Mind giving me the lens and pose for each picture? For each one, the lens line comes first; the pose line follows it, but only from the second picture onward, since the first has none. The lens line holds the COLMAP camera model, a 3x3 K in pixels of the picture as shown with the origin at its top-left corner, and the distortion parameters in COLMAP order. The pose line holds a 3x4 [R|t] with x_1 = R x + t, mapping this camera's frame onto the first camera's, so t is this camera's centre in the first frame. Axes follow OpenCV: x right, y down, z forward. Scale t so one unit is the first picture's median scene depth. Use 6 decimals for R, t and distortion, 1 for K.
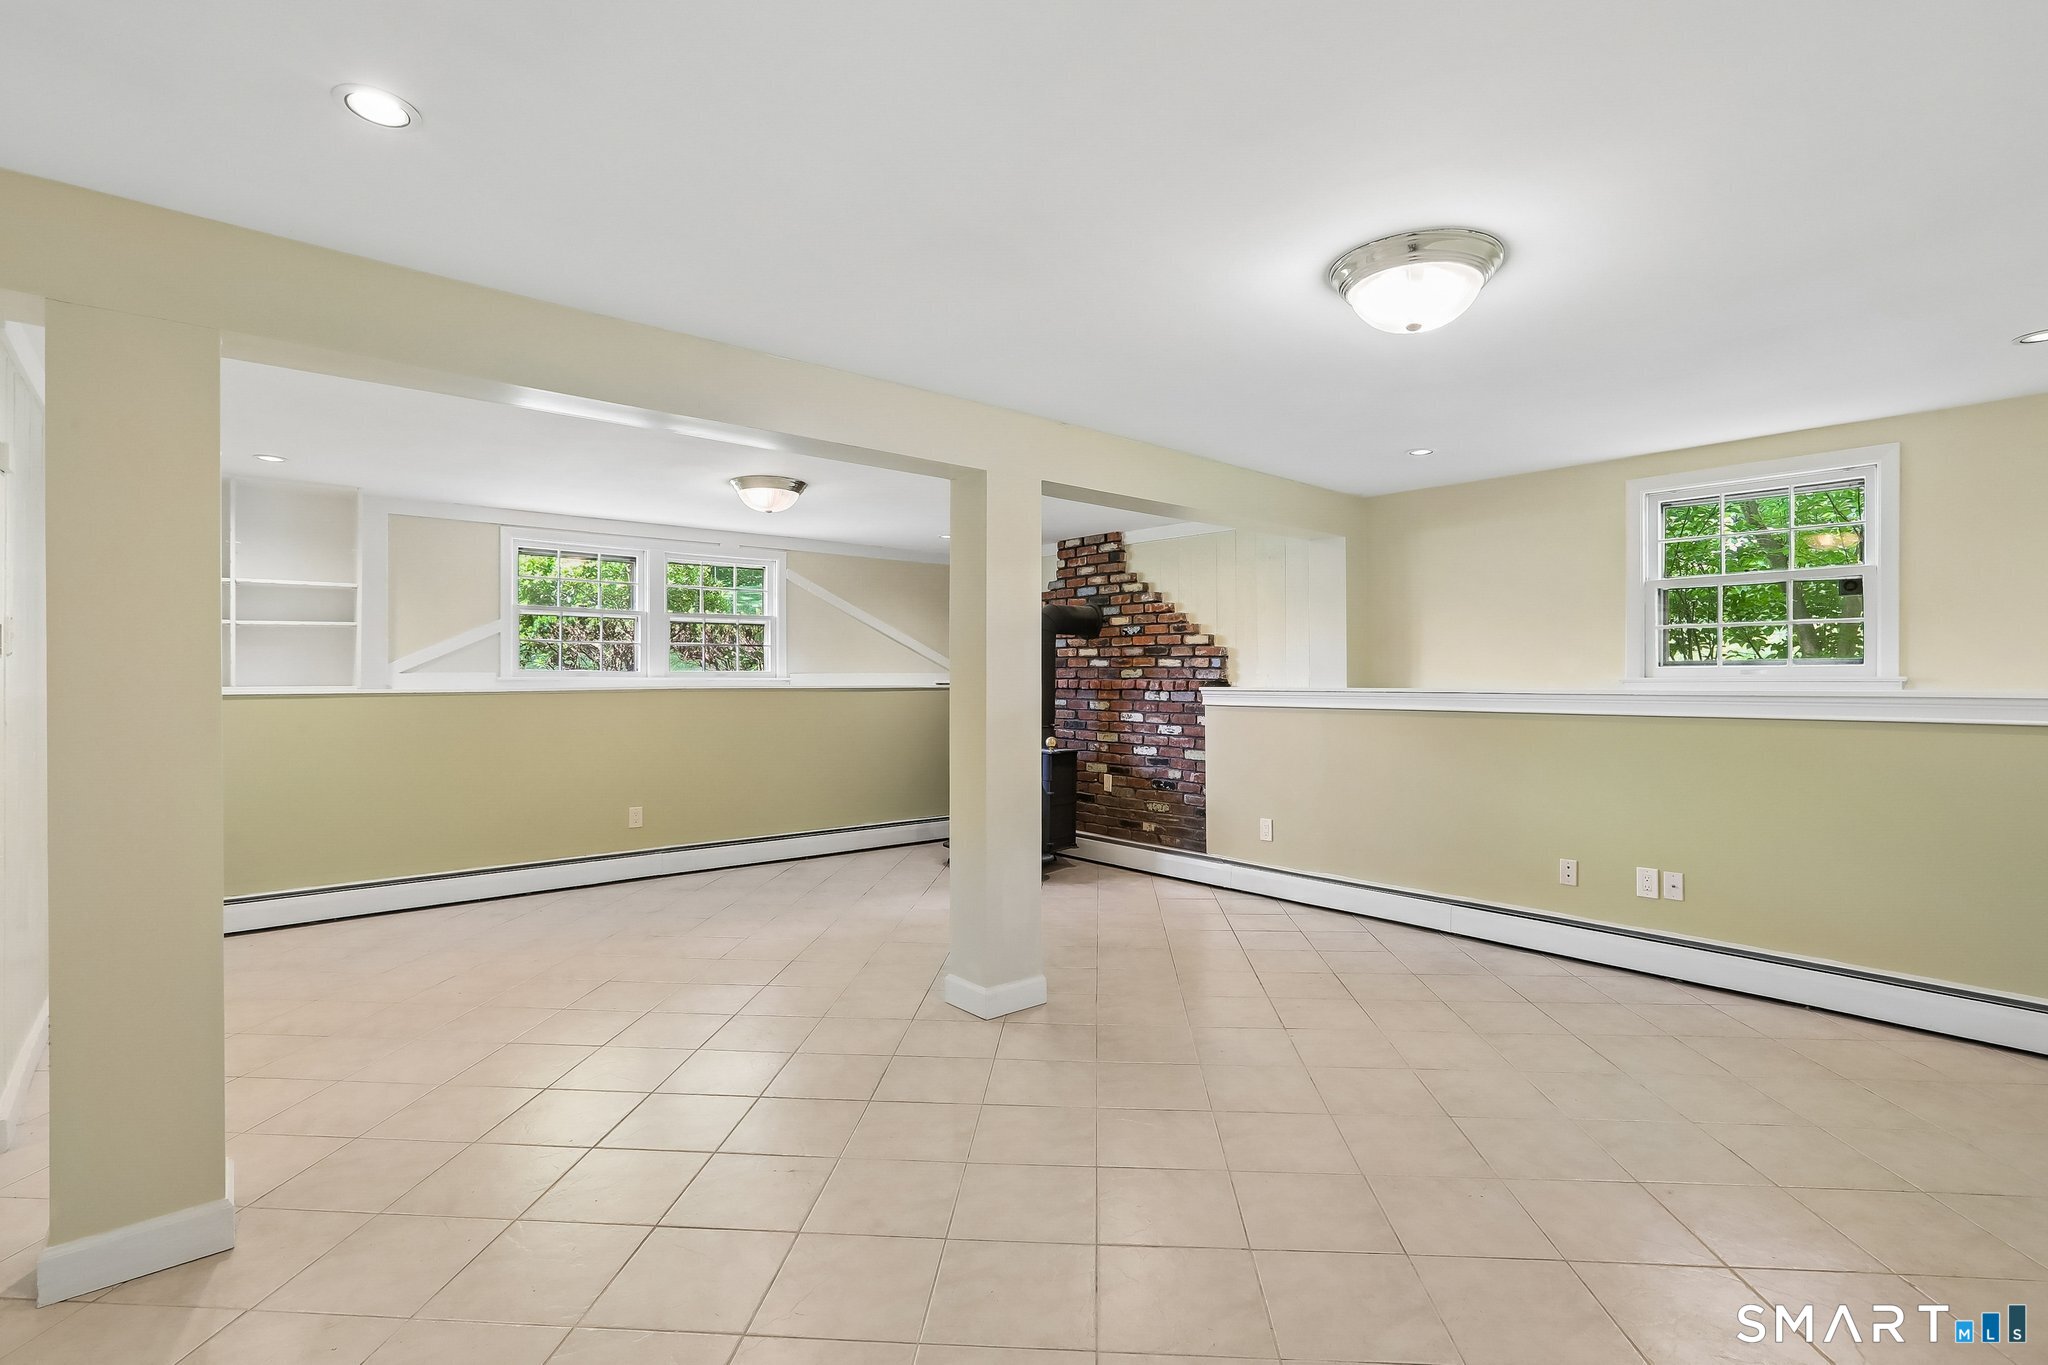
lens RADIAL K [[963.1, 0, 1016.4], [0, 963.1, 669.0], [0, 0, 1]] dist [-0.045726, 0.019476]
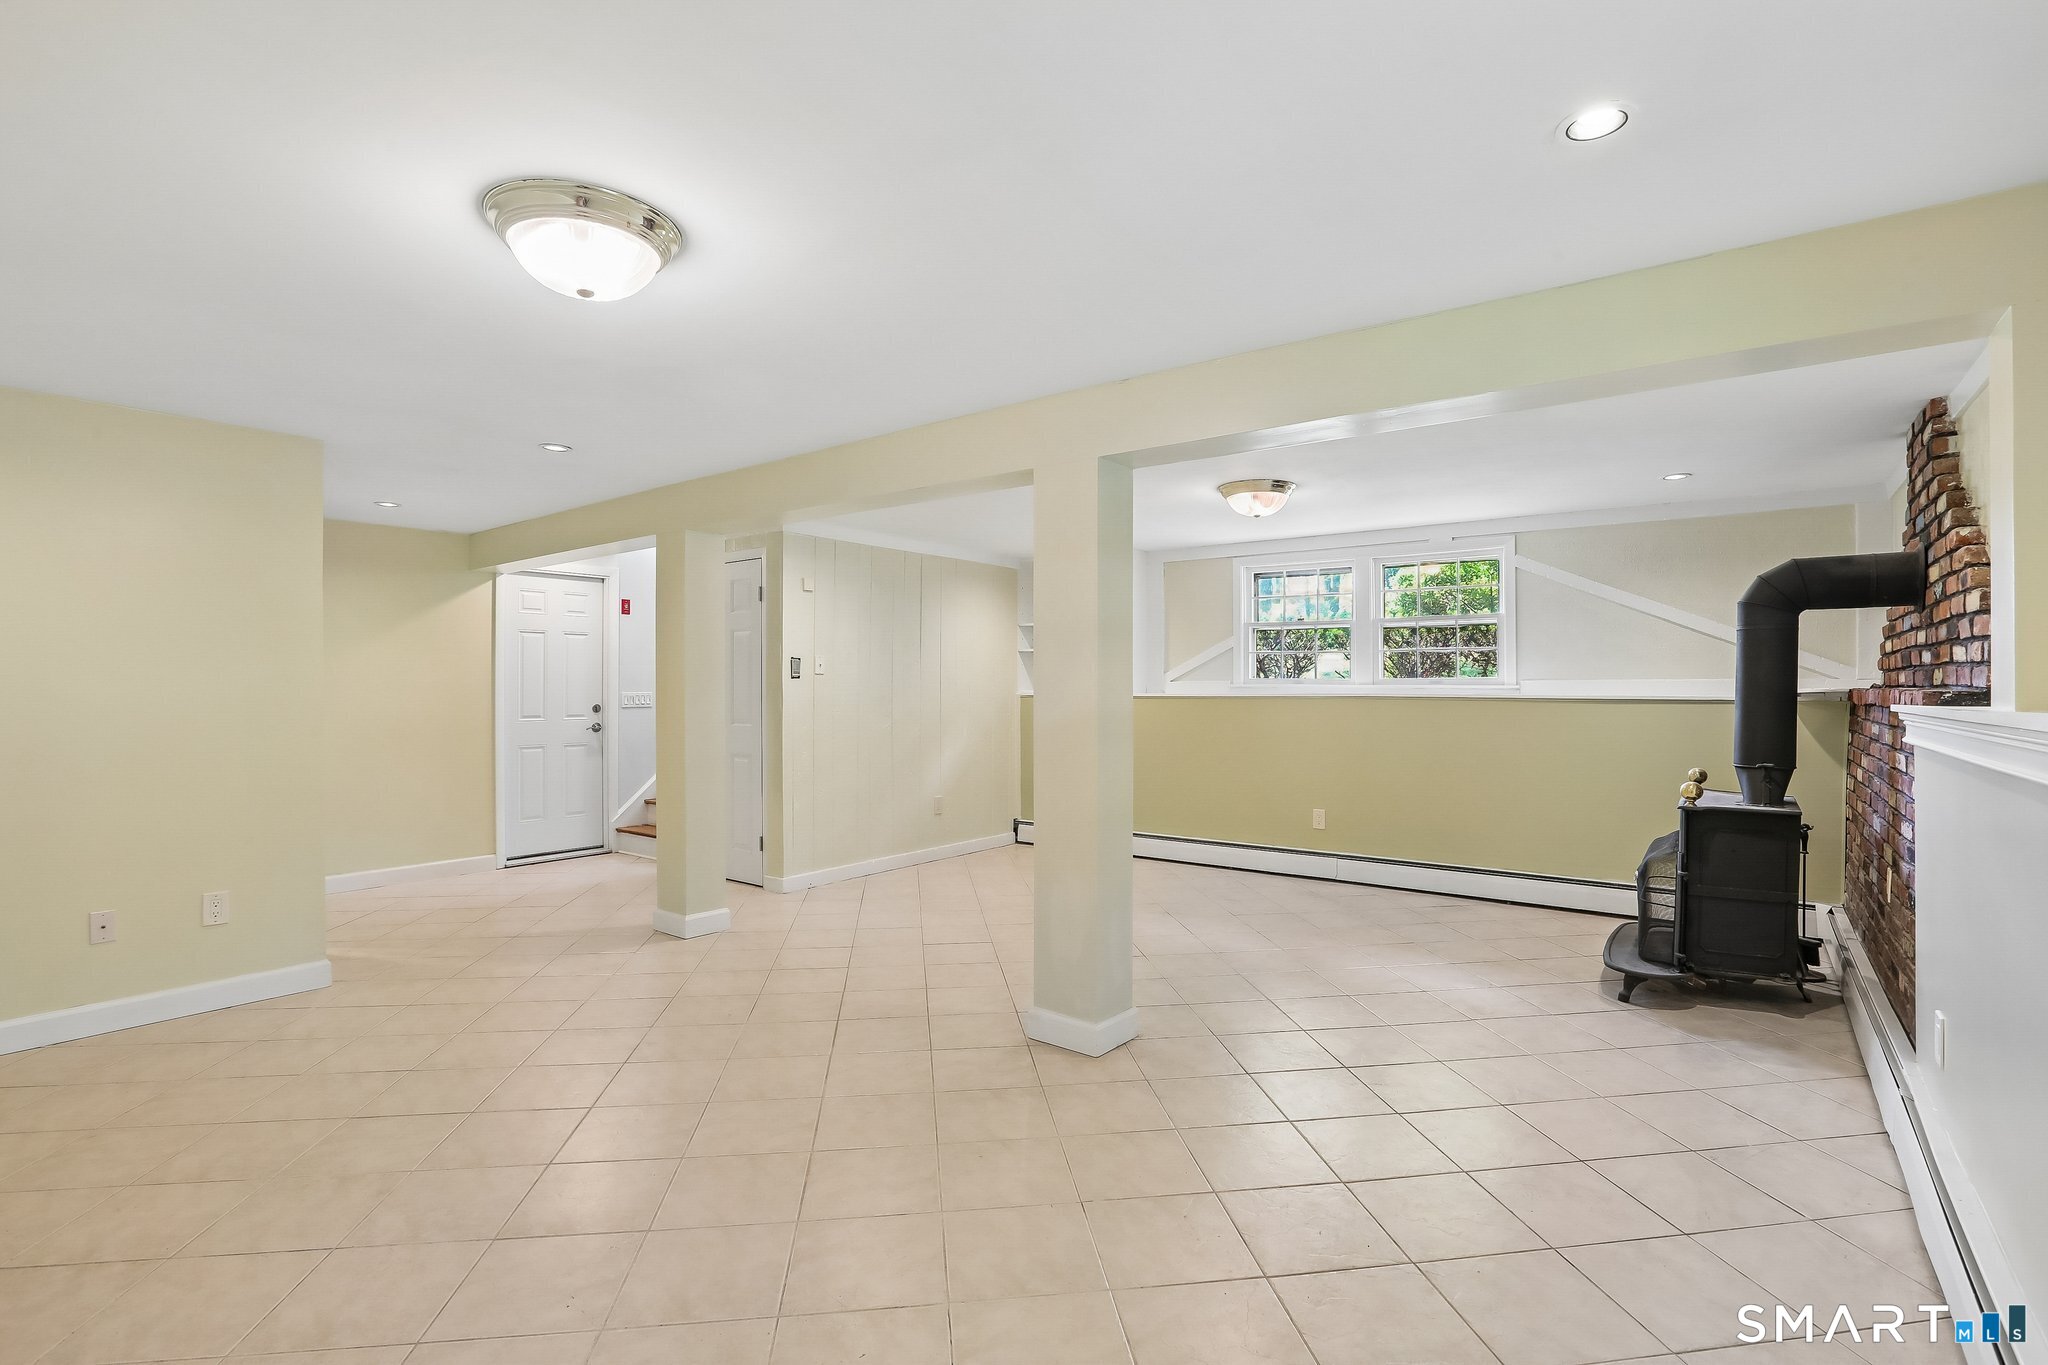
lens RADIAL K [[963.1, 0, 1016.4], [0, 963.1, 669.0], [0, 0, 1]] dist [-0.045726, 0.019476]
pose [[0.196770, -0.015483, -0.980327, 0.525247], [0.006244, 0.999875, -0.014539, 0.004498], [0.980430, -0.003260, 0.196843, 0.440662]]
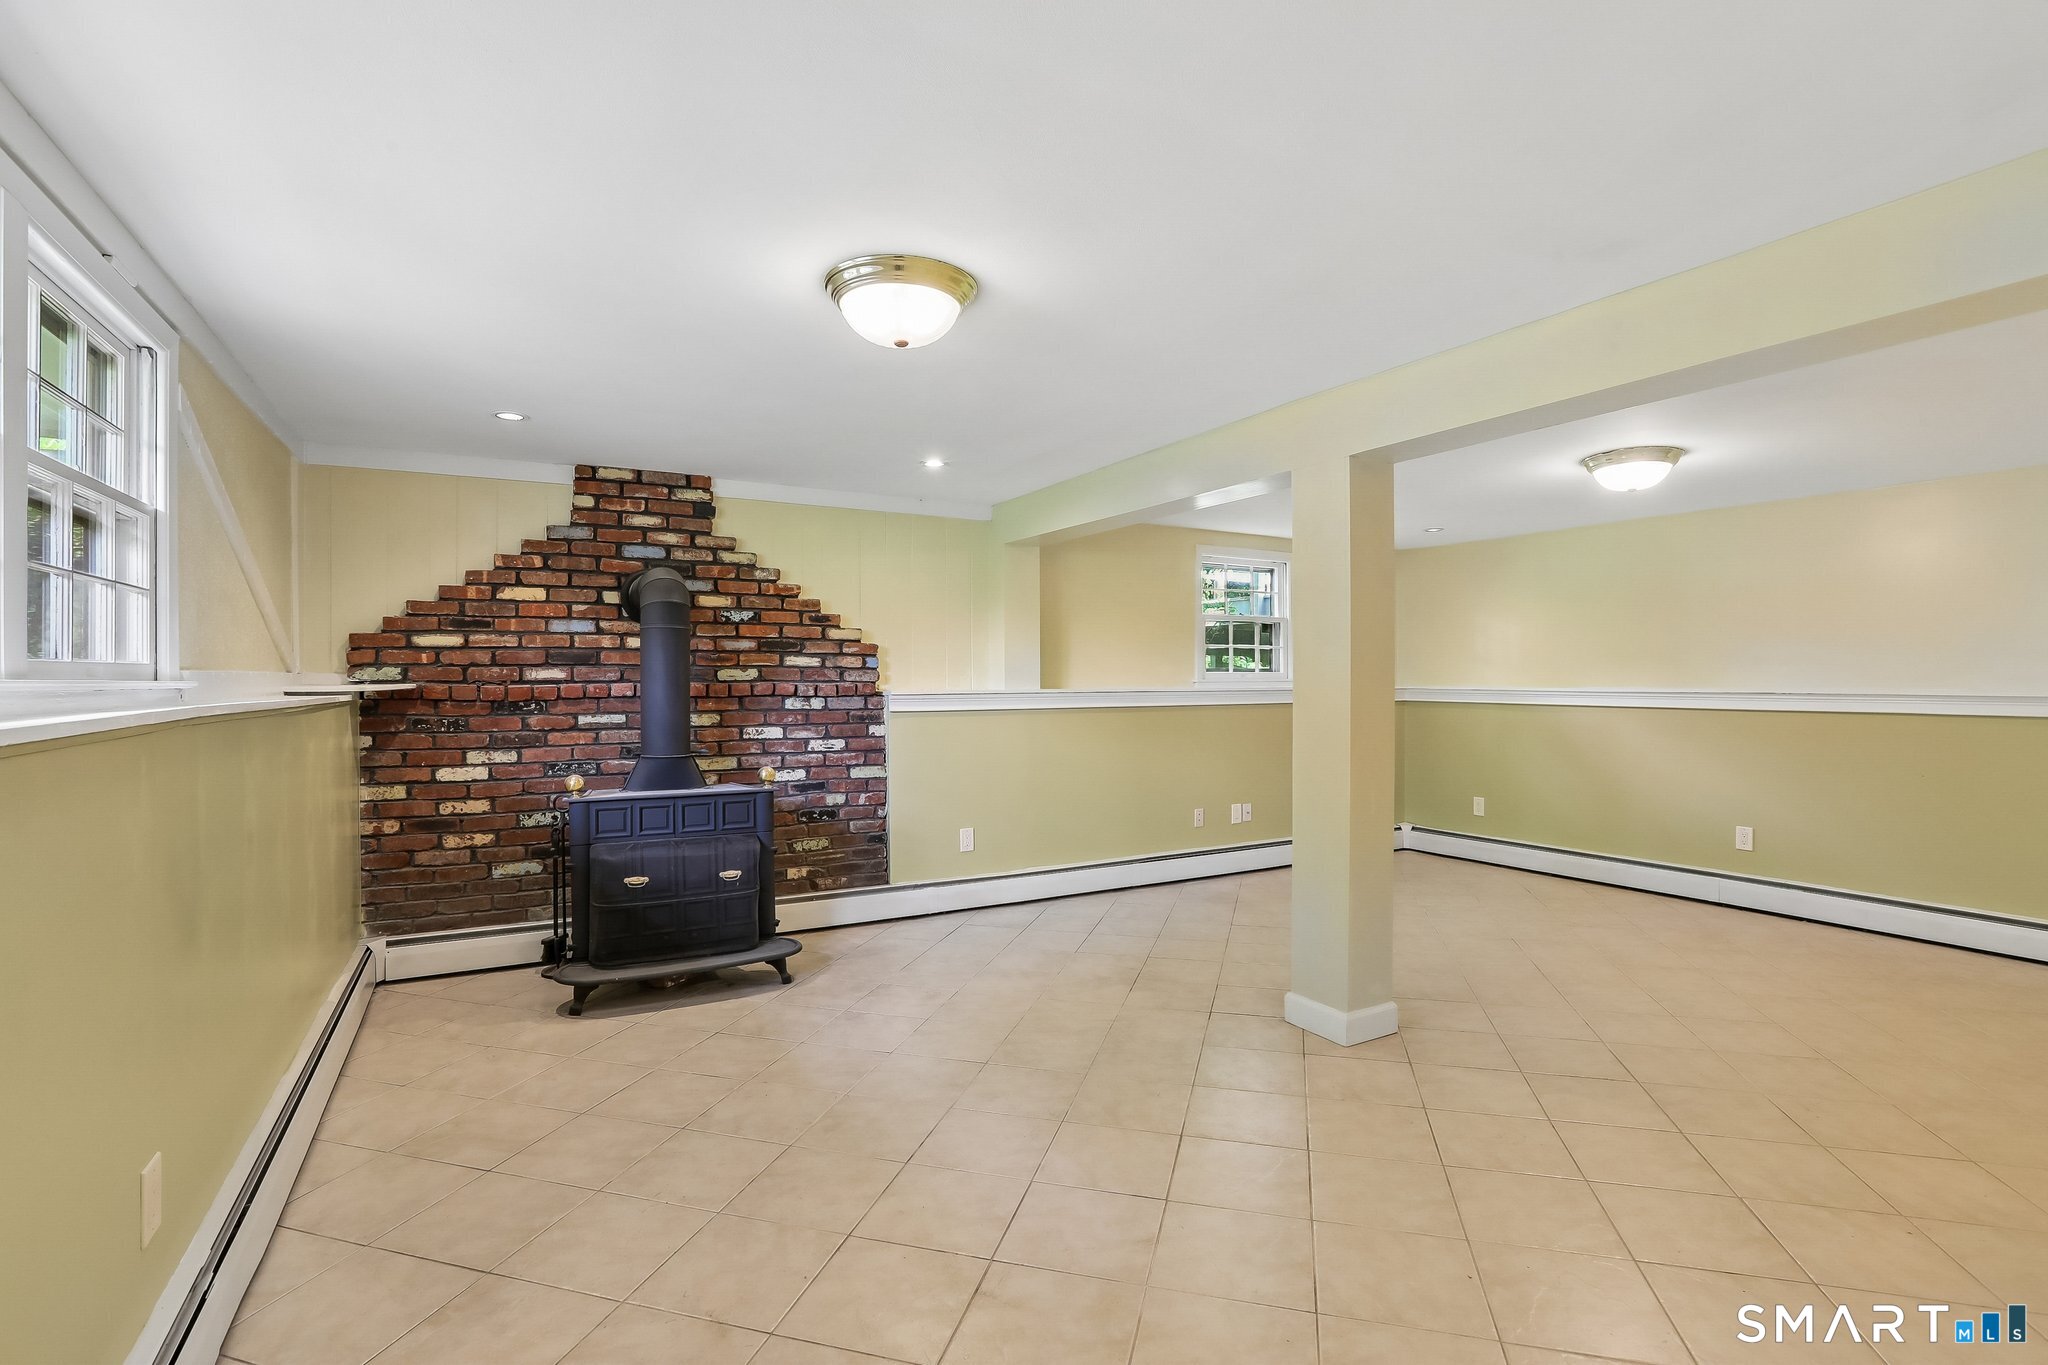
lens RADIAL K [[929.9, 0, 1047.3], [0, 929.9, 683.5], [0, 0, 1]] dist [-0.066567, 0.017451]
pose [[0.183570, -0.002744, 0.983003, -0.545908], [-0.006617, 0.999970, 0.004027, 0.007376], [-0.982984, -0.007244, 0.183546, 0.654795]]
